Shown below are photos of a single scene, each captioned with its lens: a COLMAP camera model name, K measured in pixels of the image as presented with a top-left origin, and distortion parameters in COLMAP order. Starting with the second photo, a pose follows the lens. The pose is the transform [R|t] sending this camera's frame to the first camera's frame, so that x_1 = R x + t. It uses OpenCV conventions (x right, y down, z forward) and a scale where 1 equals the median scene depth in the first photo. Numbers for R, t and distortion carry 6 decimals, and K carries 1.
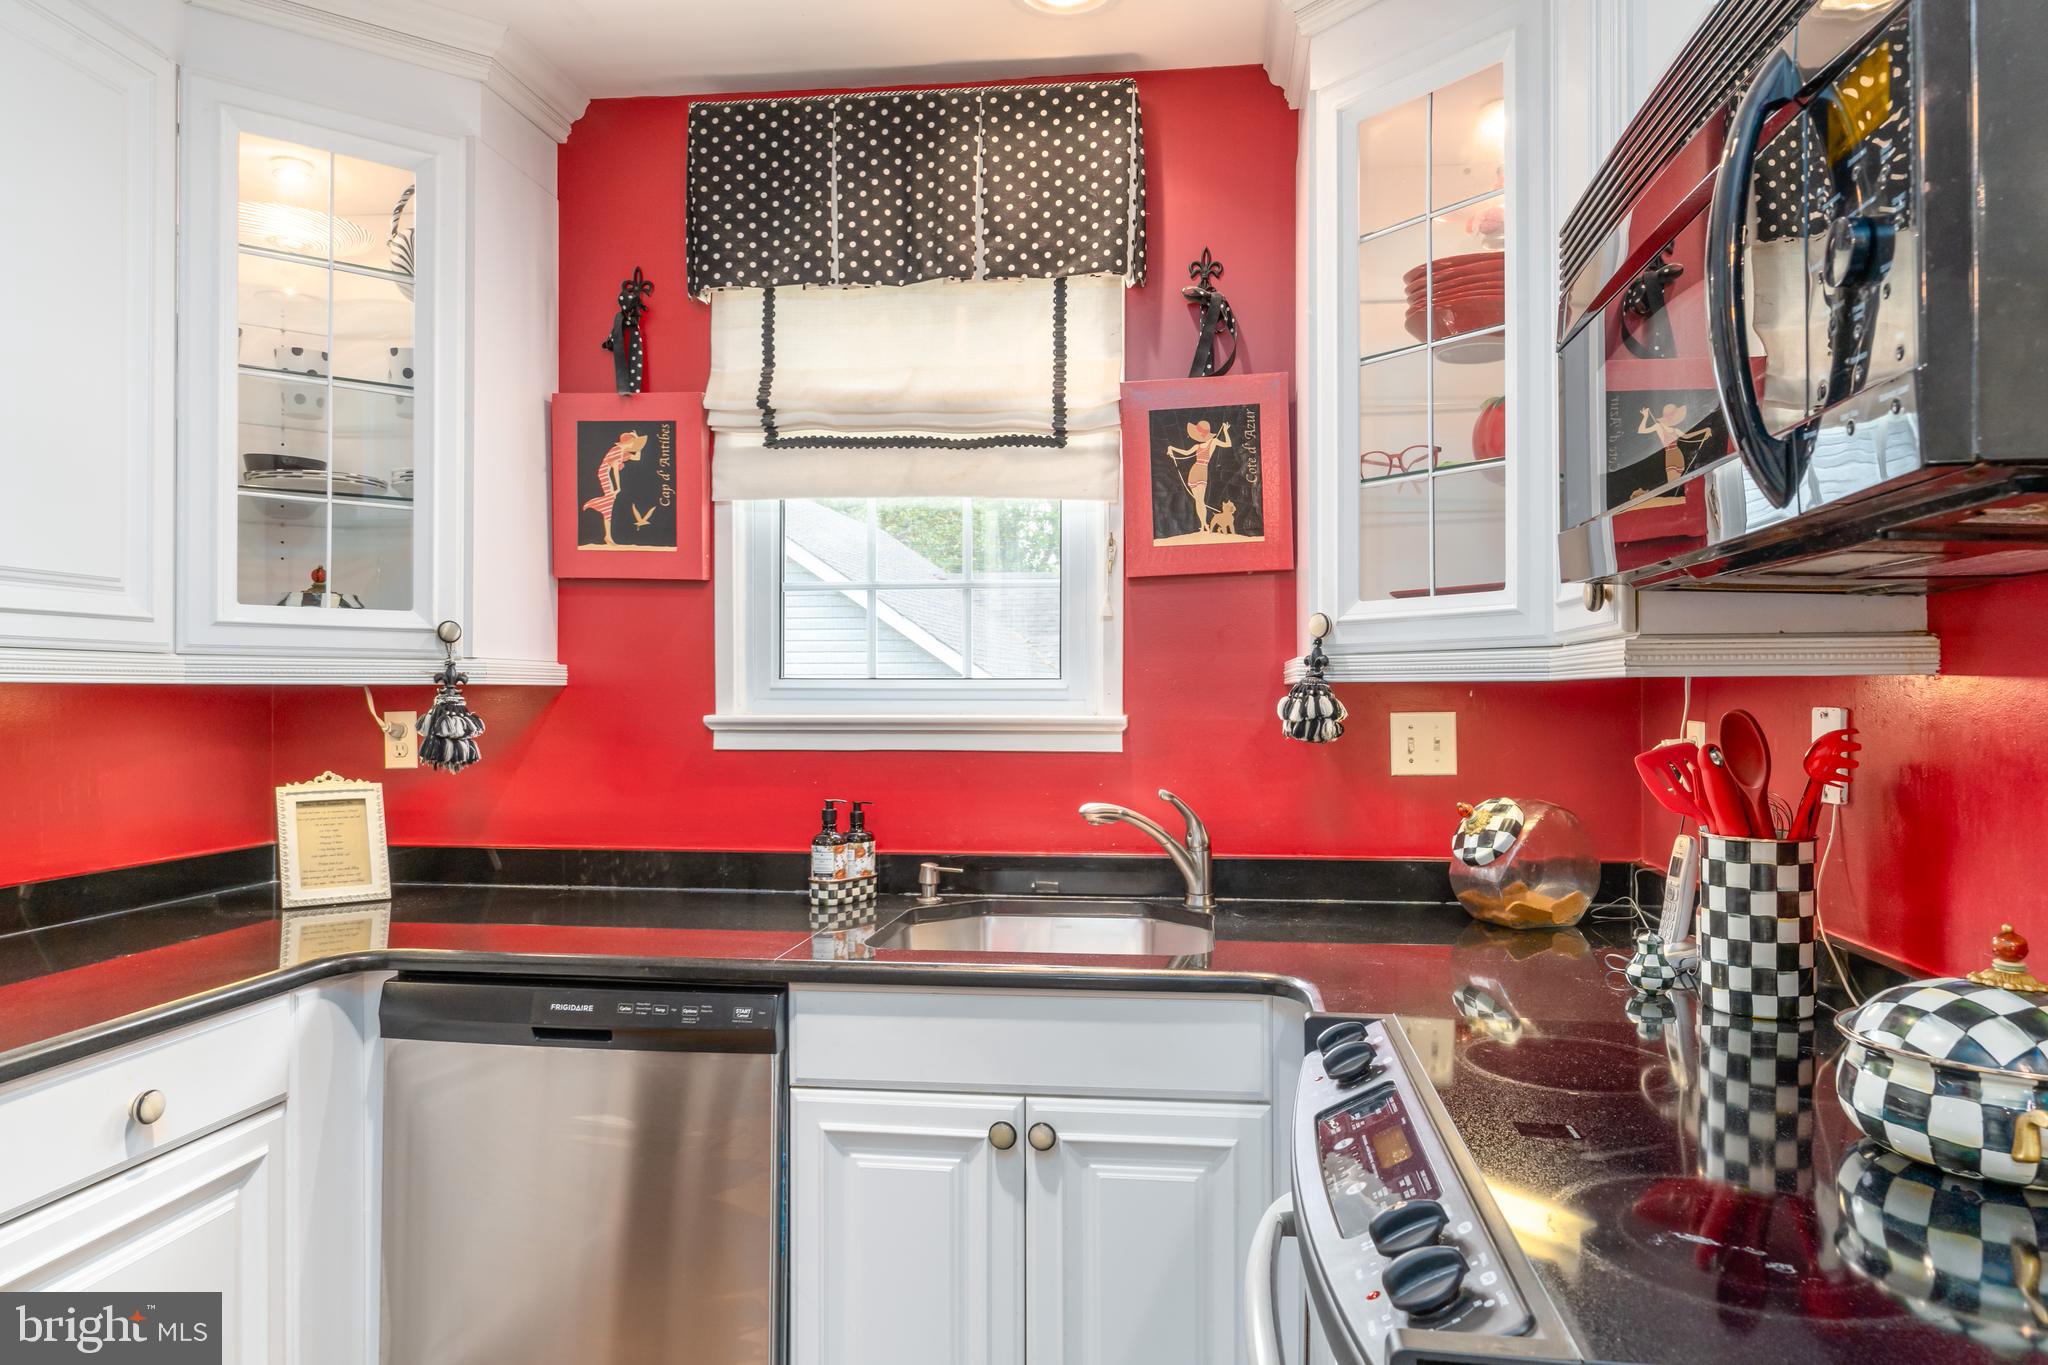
lens RADIAL K [[1288.8, 0, 1024.0], [0, 1288.8, 682.5], [0, 0, 1]] dist [-0.000904, -0.001423]
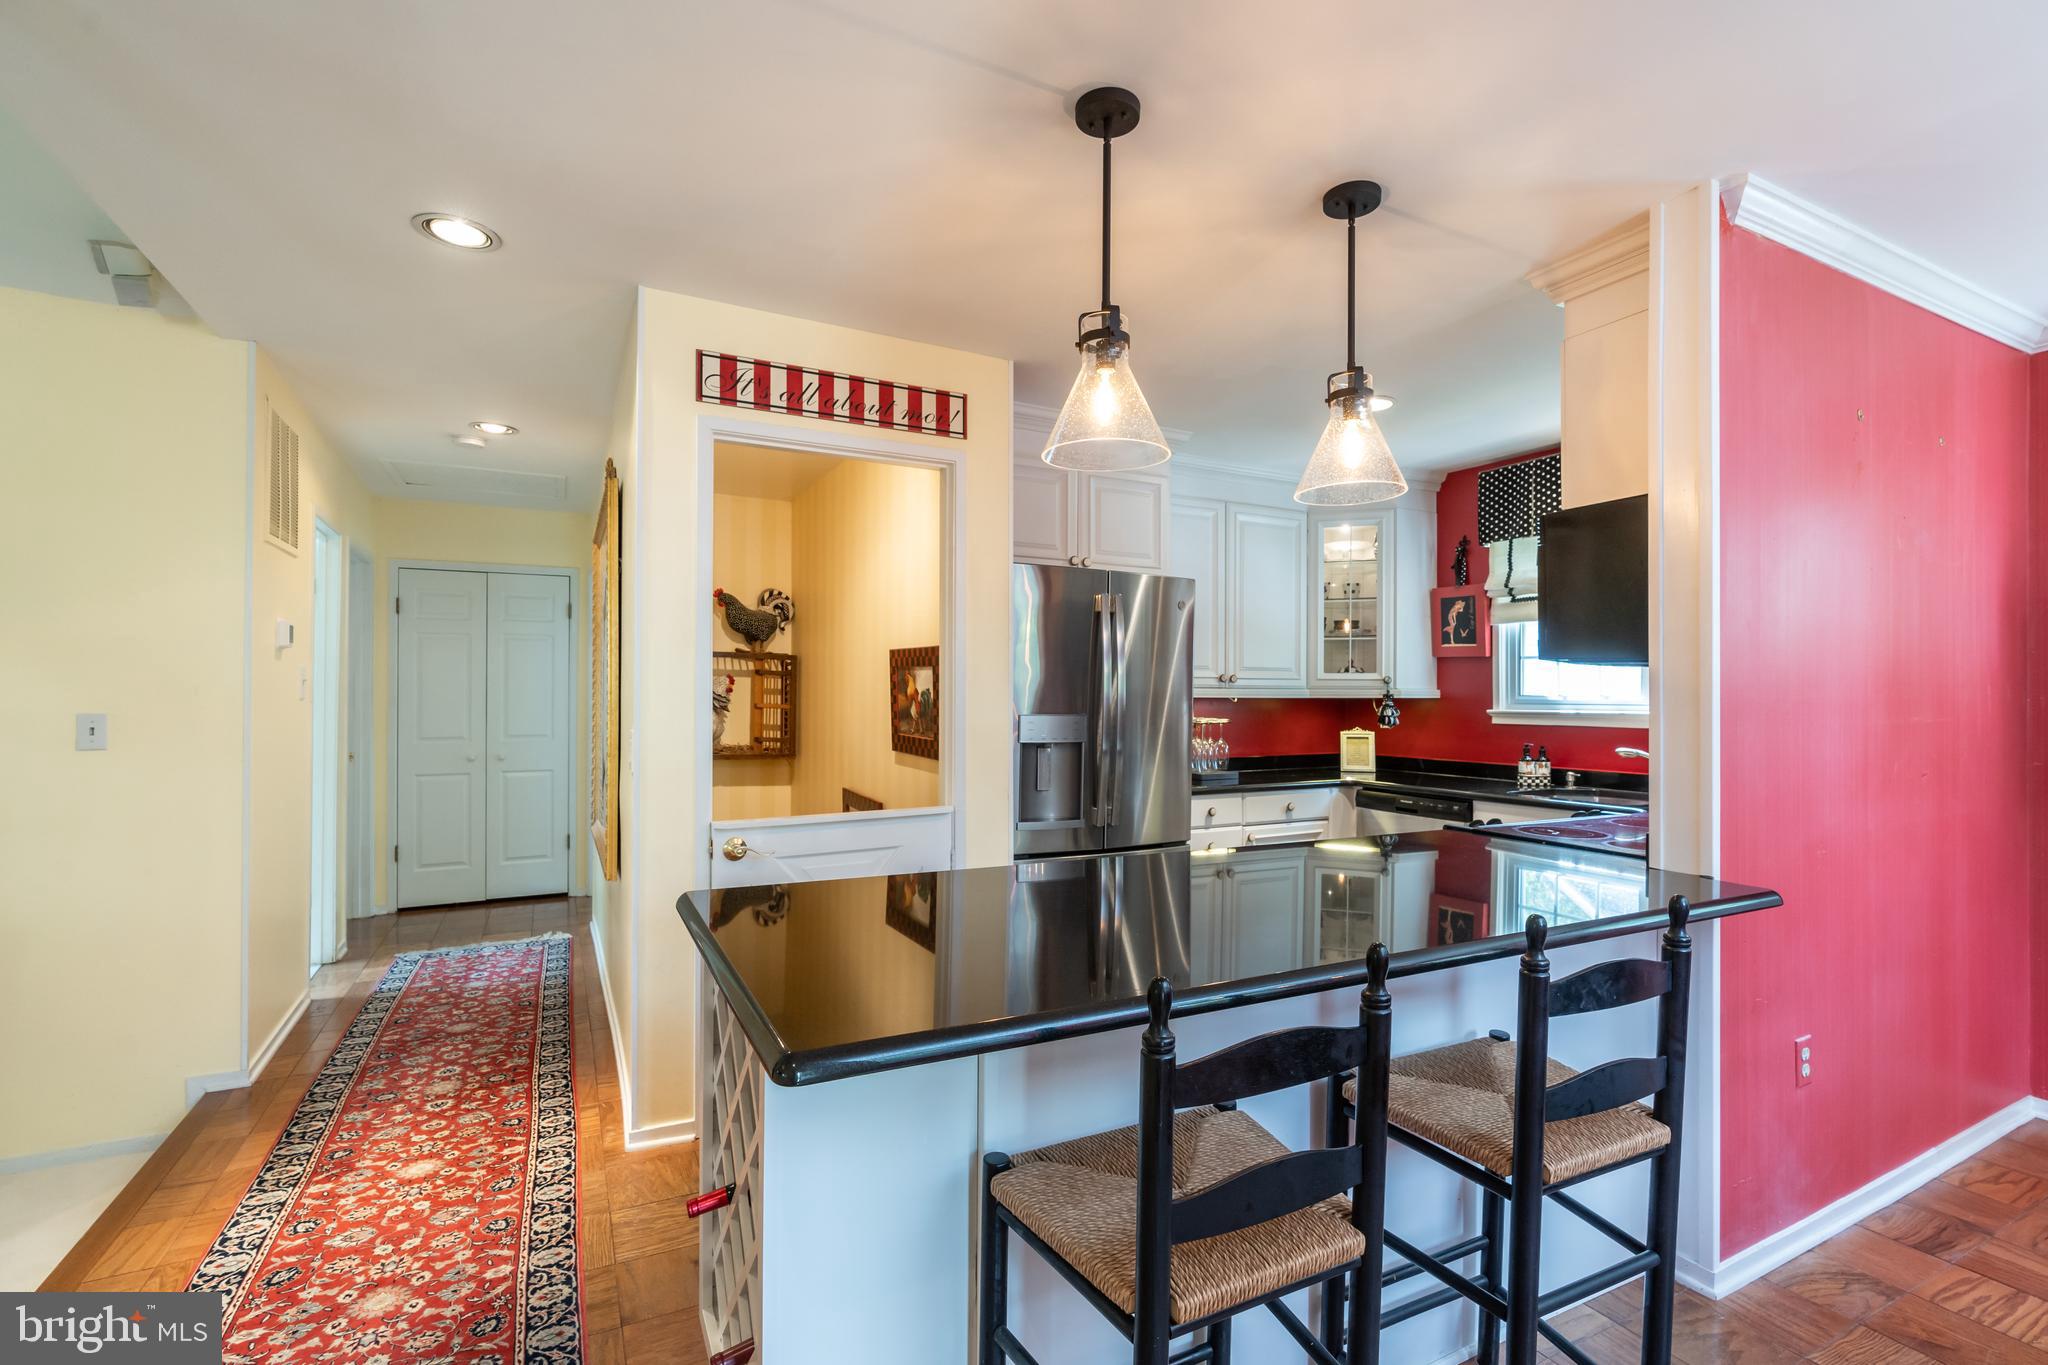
lens RADIAL K [[925.5, 0, 1032.3], [0, 925.5, 687.0], [0, 0, 1]] dist [-0.005659, 0.000299]
pose [[0.571006, -0.006019, -0.820924, 0.769211], [0.004520, 0.999981, -0.004188, -0.017074], [0.820933, -0.001319, 0.571023, -0.812563]]
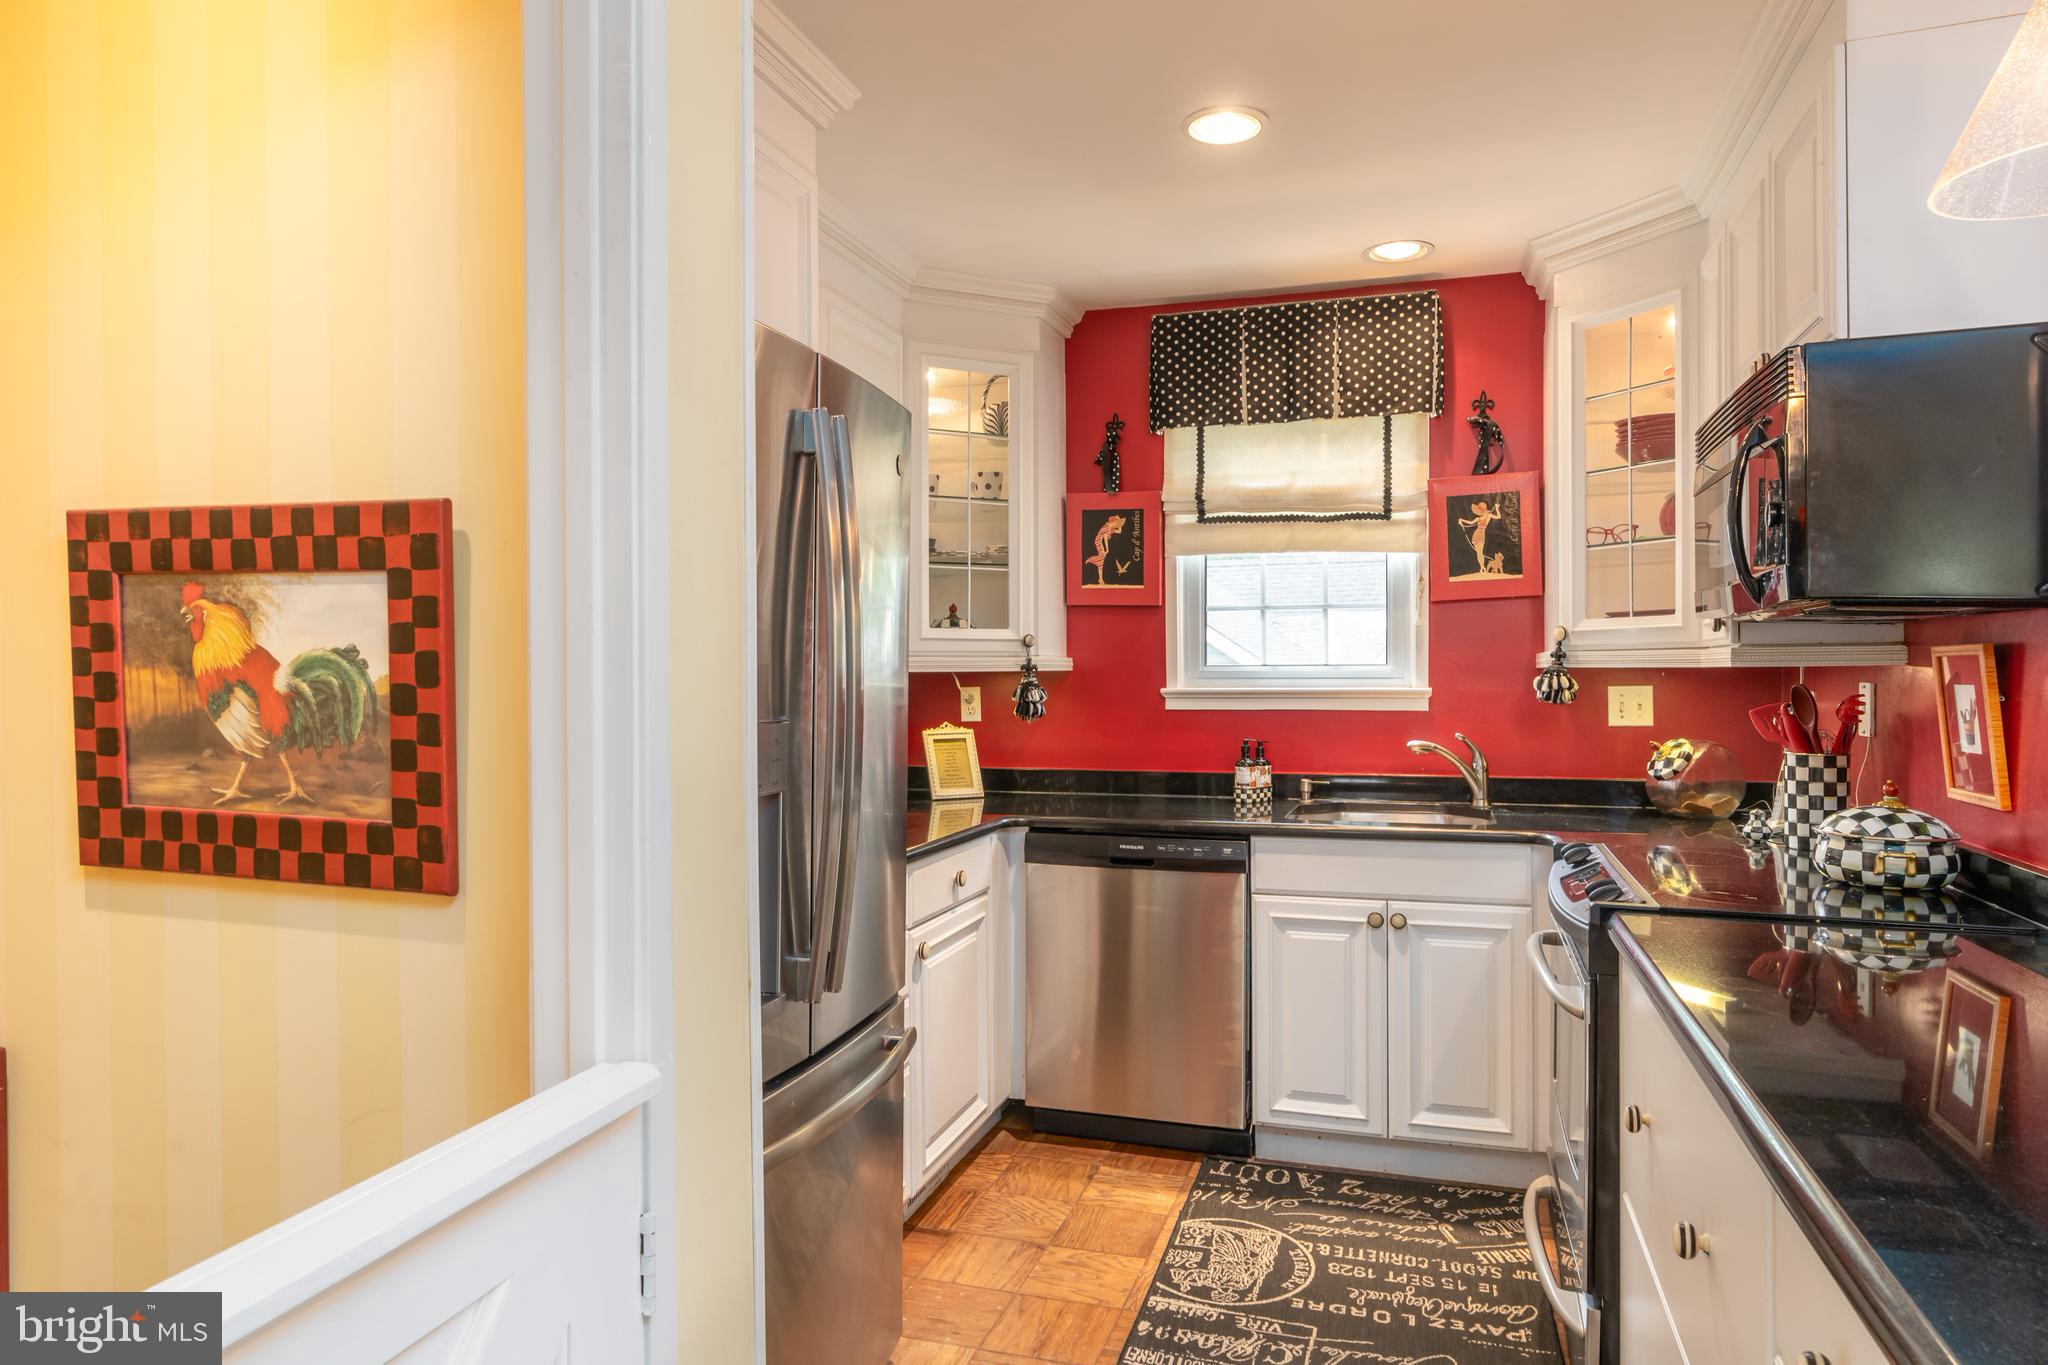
lens RADIAL K [[1248.1, 0, 1026.2], [0, 1248.1, 675.8], [0, 0, 1]] dist [-0.002473, -0.002102]
pose [[0.984911, -0.003973, -0.173014, -0.149112], [0.006480, 0.999882, 0.013930, -0.014526], [0.172938, -0.014841, 0.984821, -0.614243]]
